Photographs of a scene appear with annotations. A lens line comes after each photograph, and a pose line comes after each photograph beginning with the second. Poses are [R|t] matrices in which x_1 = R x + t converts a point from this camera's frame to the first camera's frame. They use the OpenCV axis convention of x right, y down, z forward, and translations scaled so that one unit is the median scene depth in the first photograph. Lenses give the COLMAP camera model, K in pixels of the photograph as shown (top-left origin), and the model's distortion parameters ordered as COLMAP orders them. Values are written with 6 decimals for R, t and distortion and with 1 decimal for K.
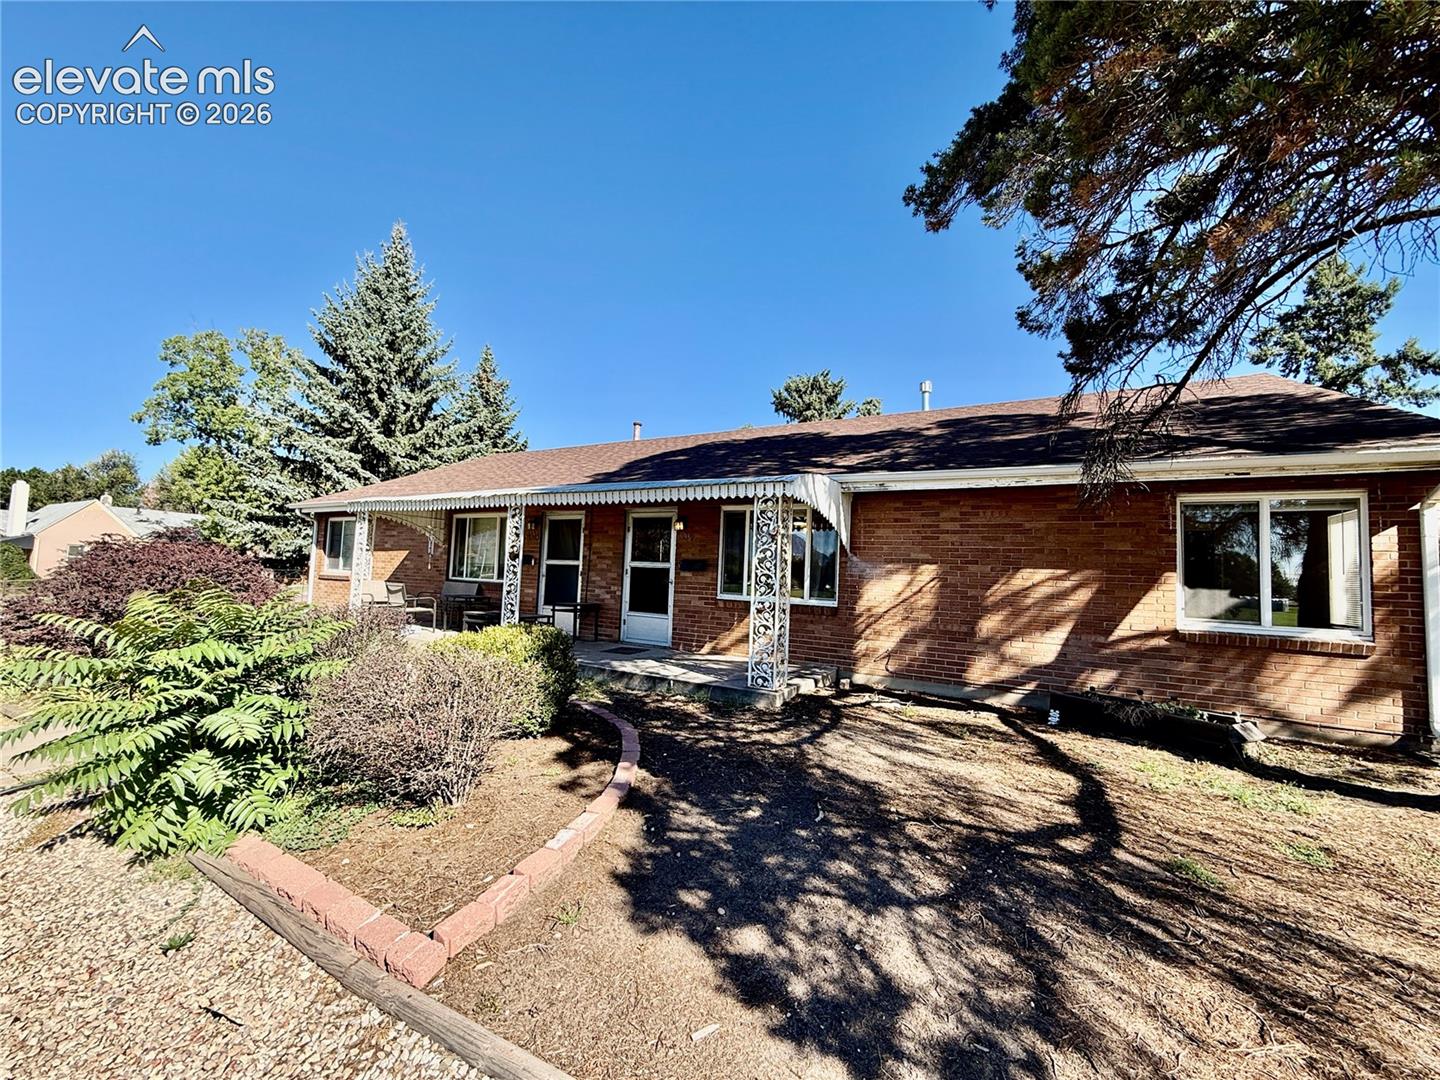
lens RADIAL K [[568.5, 0, 720.0], [0, 568.5, 540.0], [0, 0, 1]] dist [-0.000562, 0.000535]
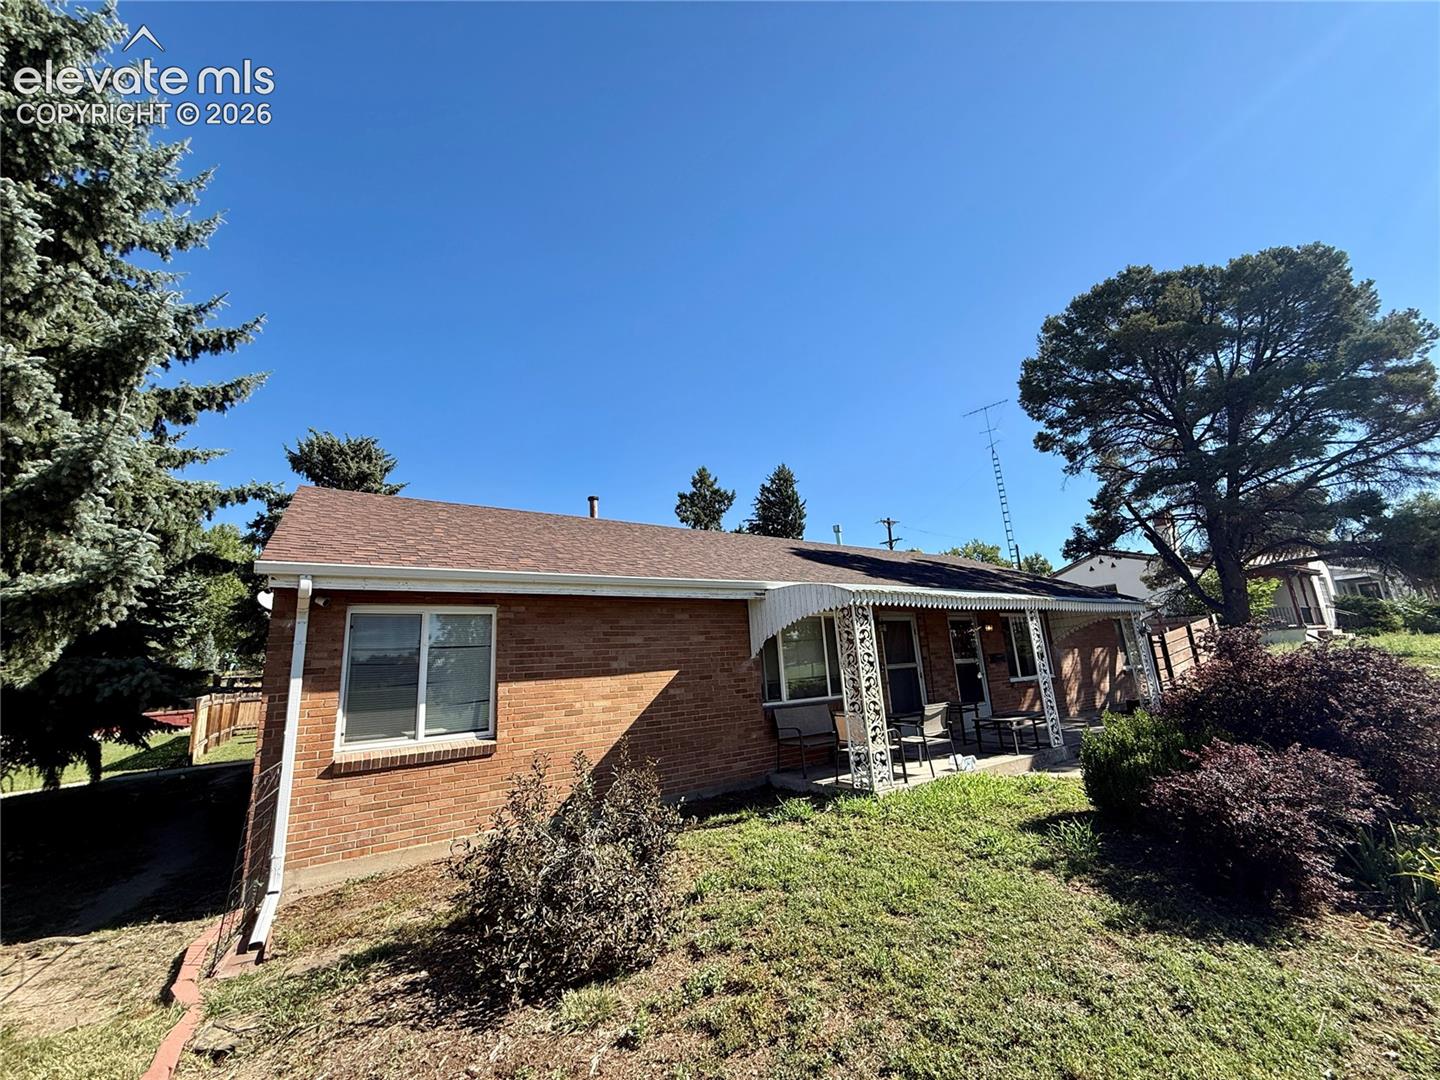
lens RADIAL K [[566.5, 0, 720.0], [0, 566.5, 540.0], [0, 0, 1]] dist [-0.000574, -0.000264]
pose [[0.426433, 0.141417, 0.893396, -1.630663], [0.023691, 0.985617, -0.167323, -0.022712], [-0.904209, 0.092517, 0.416950, 1.071874]]
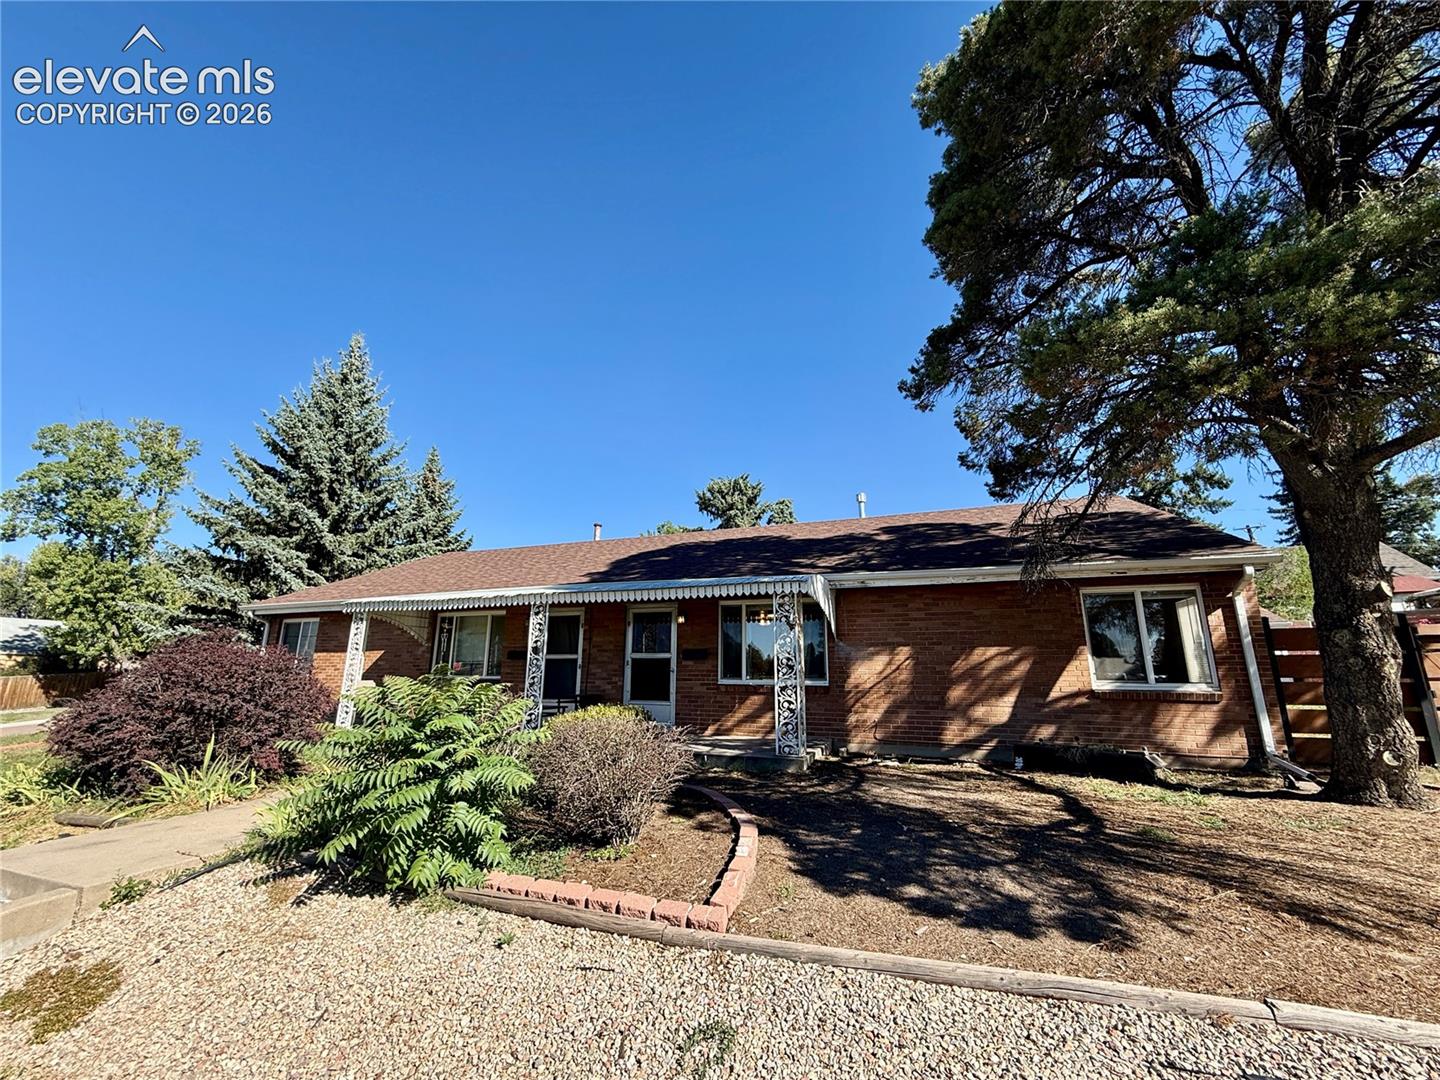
lens RADIAL K [[566.5, 0, 720.0], [0, 566.5, 540.0], [0, 0, 1]] dist [-0.000574, -0.000264]
pose [[0.987136, 0.002060, 0.159868, -0.188940], [0.024257, 0.986412, -0.162493, 0.004581], [-0.158031, 0.164280, 0.973673, -0.145252]]
